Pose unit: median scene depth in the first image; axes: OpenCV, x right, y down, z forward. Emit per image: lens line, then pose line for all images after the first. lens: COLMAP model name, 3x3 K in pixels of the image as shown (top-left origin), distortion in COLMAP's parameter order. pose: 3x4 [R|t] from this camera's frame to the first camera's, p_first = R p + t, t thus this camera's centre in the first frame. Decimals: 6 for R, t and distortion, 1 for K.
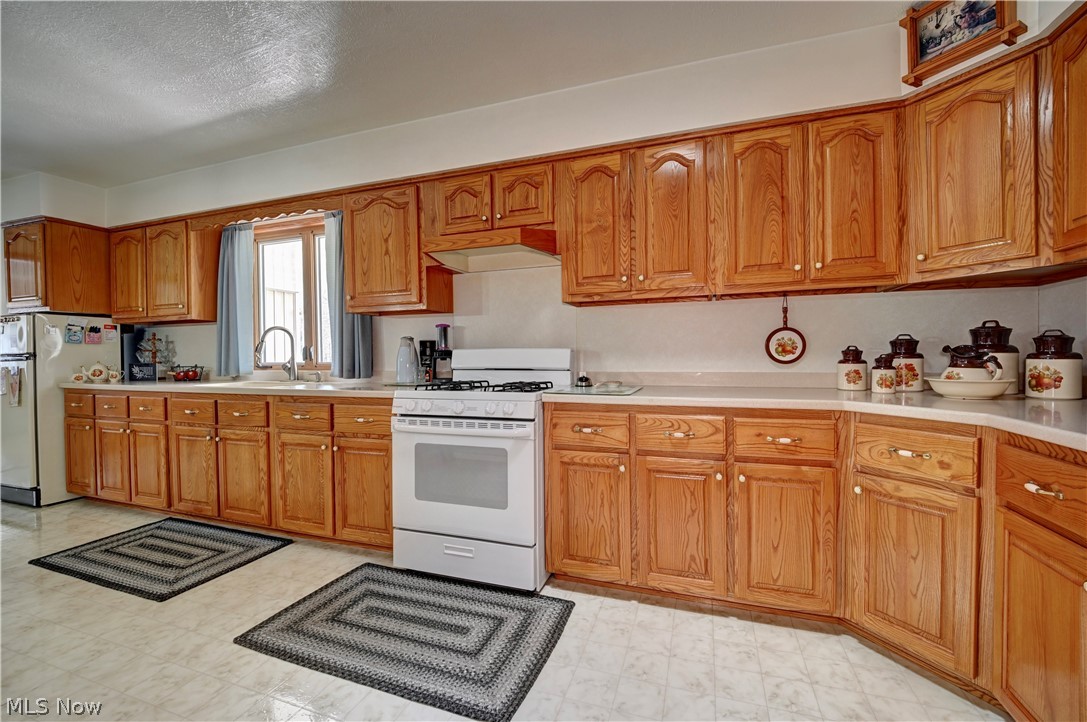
lens RADIAL K [[449.7, 0, 542.0], [0, 449.7, 362.3], [0, 0, 1]] dist [-0.022599, -0.001418]
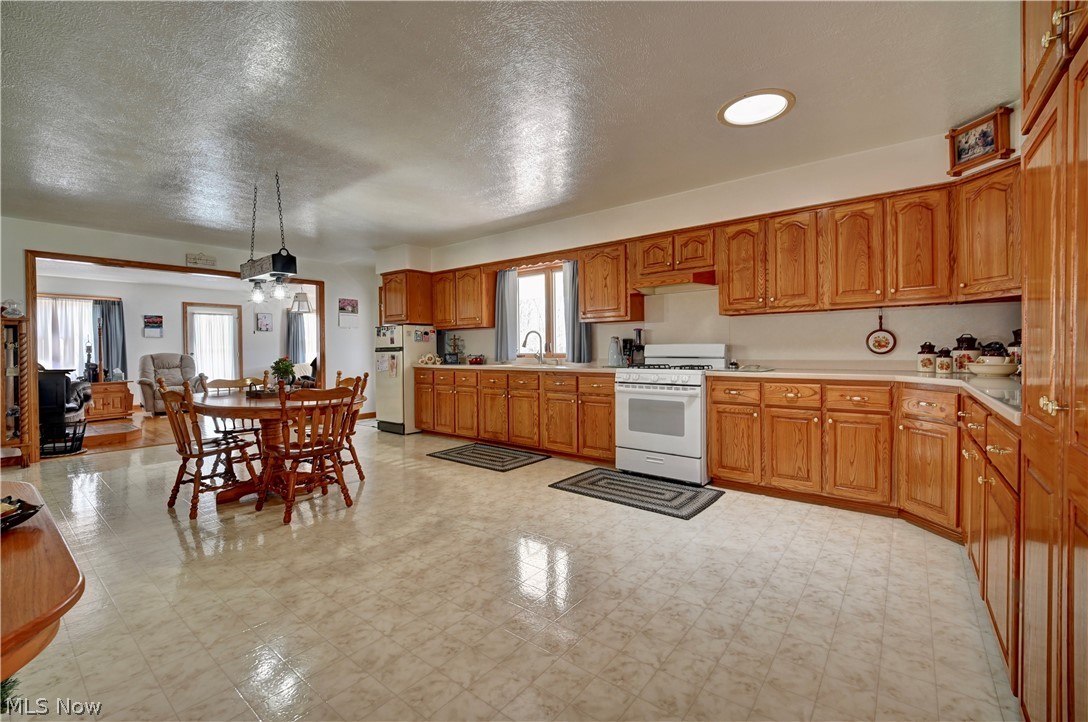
lens RADIAL K [[450.1, 0, 552.8], [0, 450.1, 359.0], [0, 0, 1]] dist [-0.022599, -0.001418]
pose [[0.951325, 0.008084, -0.308083, -0.025209], [-0.006862, 0.999964, 0.005050, 0.018217], [0.308112, -0.002690, 0.951346, -0.702087]]
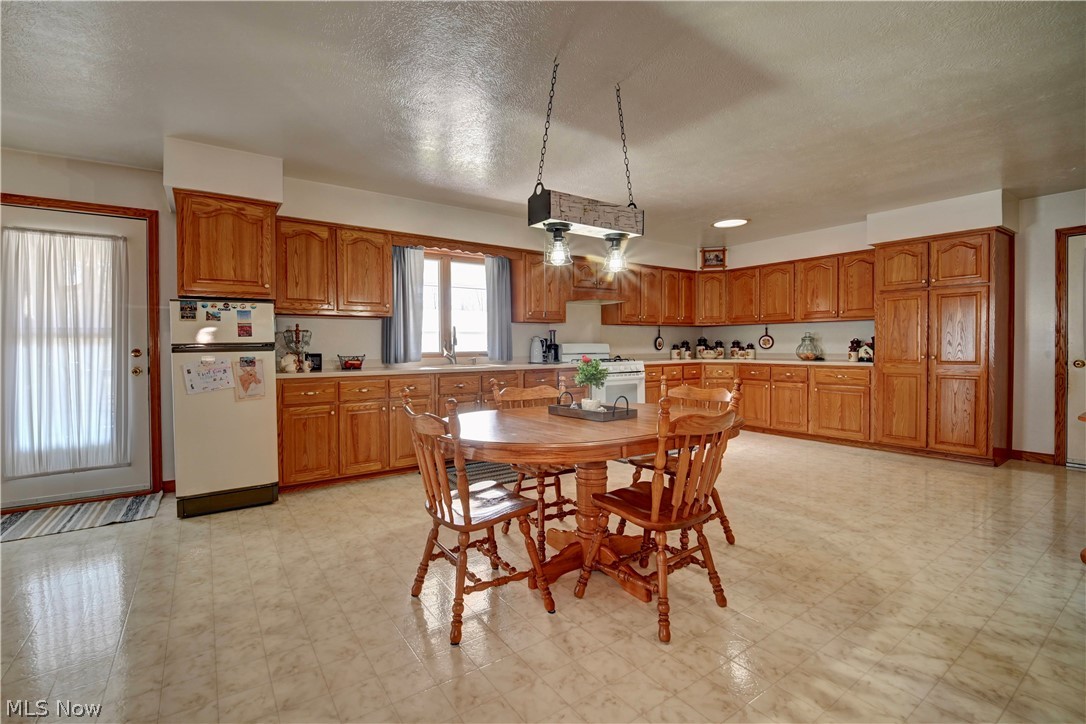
lens RADIAL K [[458.2, 0, 536.2], [0, 458.2, 353.6], [0, 0, 1]] dist [-0.016986, 0.000005]
pose [[0.601794, -0.008932, 0.798602, -2.115134], [0.013233, 0.999912, 0.001213, 0.011481], [-0.798542, 0.009838, 0.601859, -0.096318]]
